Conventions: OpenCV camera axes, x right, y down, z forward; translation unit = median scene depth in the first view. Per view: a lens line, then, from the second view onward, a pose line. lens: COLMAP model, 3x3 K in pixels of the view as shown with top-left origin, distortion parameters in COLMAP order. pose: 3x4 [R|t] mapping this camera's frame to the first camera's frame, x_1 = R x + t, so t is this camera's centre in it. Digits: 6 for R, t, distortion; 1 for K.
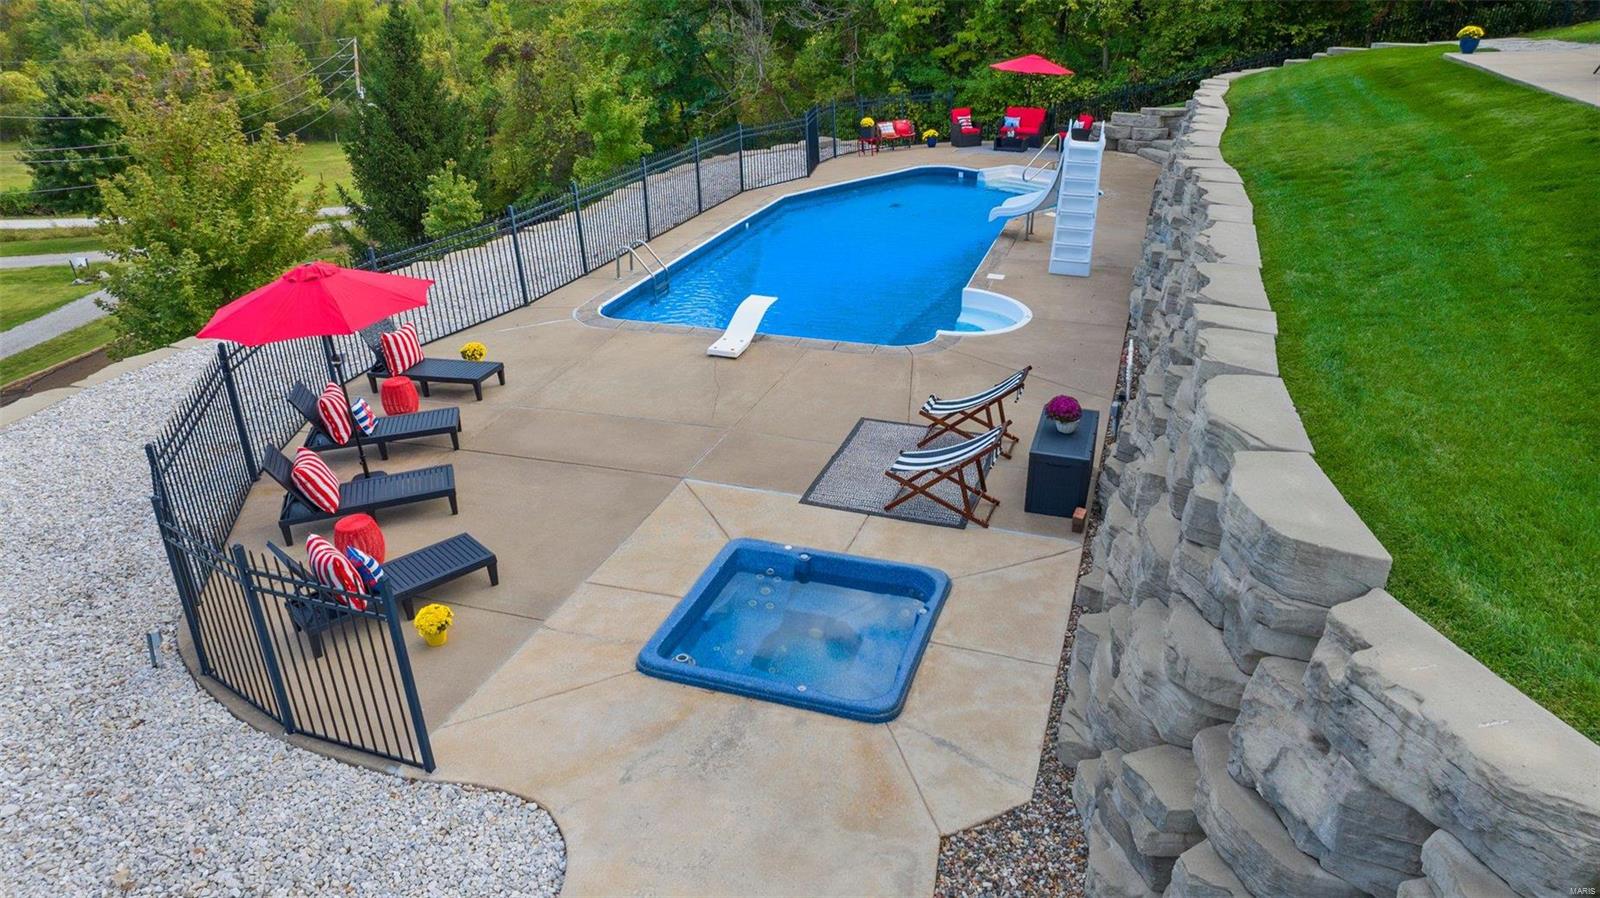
lens RADIAL K [[1134.9, 0, 808.7], [0, 1134.9, 449.7], [0, 0, 1]] dist [-0.031151, 0.024019]
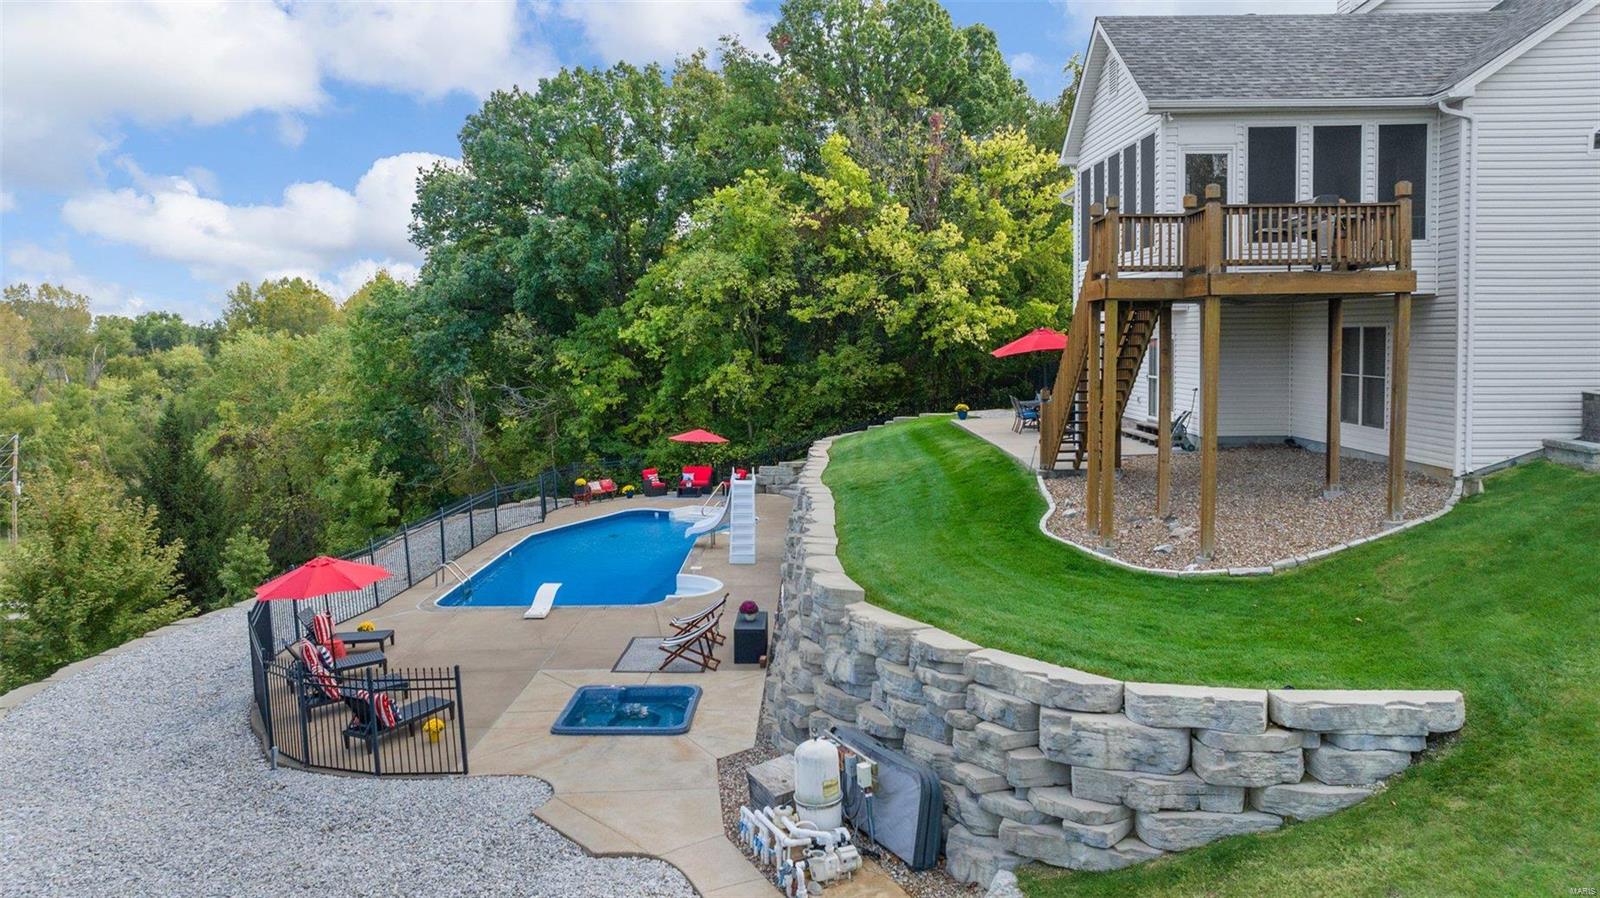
lens RADIAL K [[1134.9, 0, 798.6], [0, 1134.9, 448.7], [0, 0, 1]] dist [-0.031151, 0.024019]
pose [[0.958939, -0.038410, 0.281001, -0.084232], [0.124735, 0.946936, -0.296232, 0.110587], [-0.254711, 0.319118, 0.912845, -0.323676]]
